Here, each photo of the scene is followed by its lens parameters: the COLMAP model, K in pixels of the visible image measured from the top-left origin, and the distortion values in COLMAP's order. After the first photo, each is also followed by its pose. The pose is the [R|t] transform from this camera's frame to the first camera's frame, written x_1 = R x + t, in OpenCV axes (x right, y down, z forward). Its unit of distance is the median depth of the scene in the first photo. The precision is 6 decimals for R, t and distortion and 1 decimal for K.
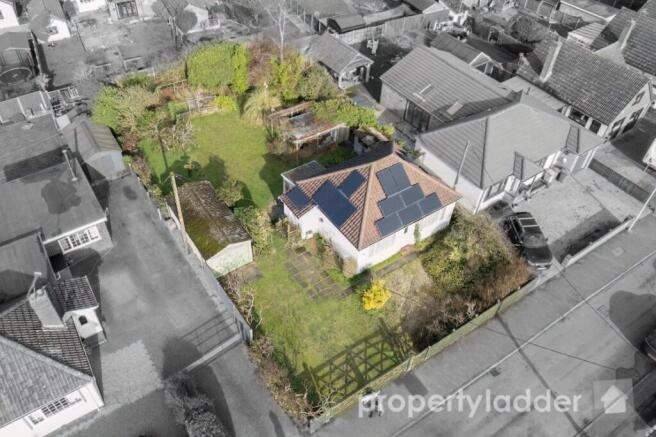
lens RADIAL K [[510.3, 0, 299.0], [0, 510.3, 198.4], [0, 0, 1]] dist [-0.043078, 0.005684]
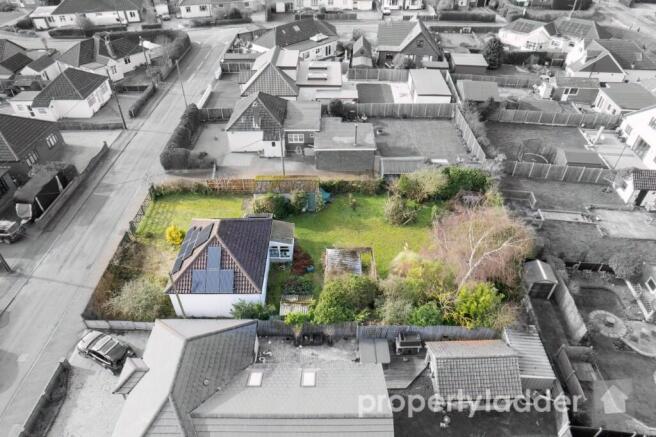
lens RADIAL K [[418.6, 0, 330.0], [0, 418.6, 224.3], [0, 0, 1]] dist [-0.065210, 0.056144]
pose [[-0.533919, 0.532186, -0.657045, 0.675947], [-0.592816, 0.318483, 0.739687, -0.978802], [0.602909, 0.784440, 0.145445, 1.028503]]
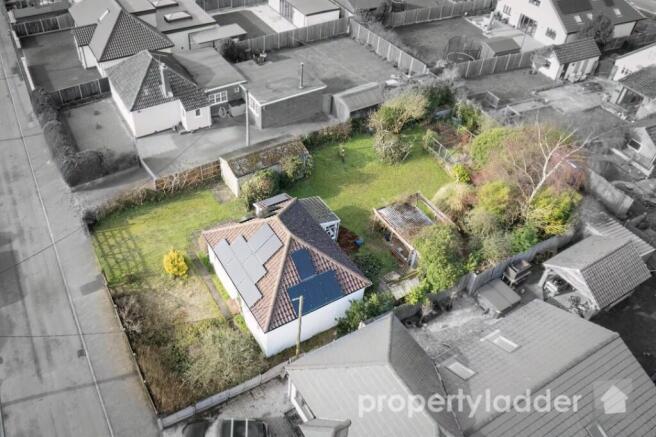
lens RADIAL K [[526.1, 0, 273.6], [0, 526.1, 184.1], [0, 0, 1]] dist [-0.041506, -0.005426]
pose [[-0.067244, 0.632765, -0.771419, 0.865009], [-0.699519, 0.521414, 0.488673, -0.578044], [0.711444, 0.572482, 0.407569, 0.565470]]
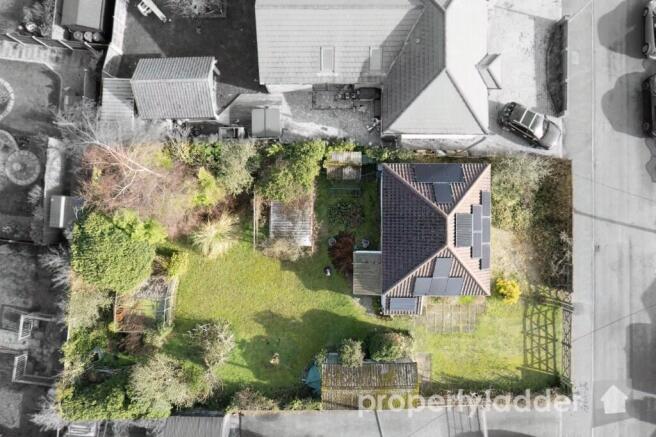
lens RADIAL K [[418.6, 0, 330.0], [0, 418.6, 224.3], [0, 0, 1]] dist [-0.065210, 0.056144]
pose [[0.540138, -0.841468, -0.013522, 0.068551], [0.590927, 0.367777, 0.718015, -0.771672], [-0.599214, -0.395818, 0.695896, 0.611468]]
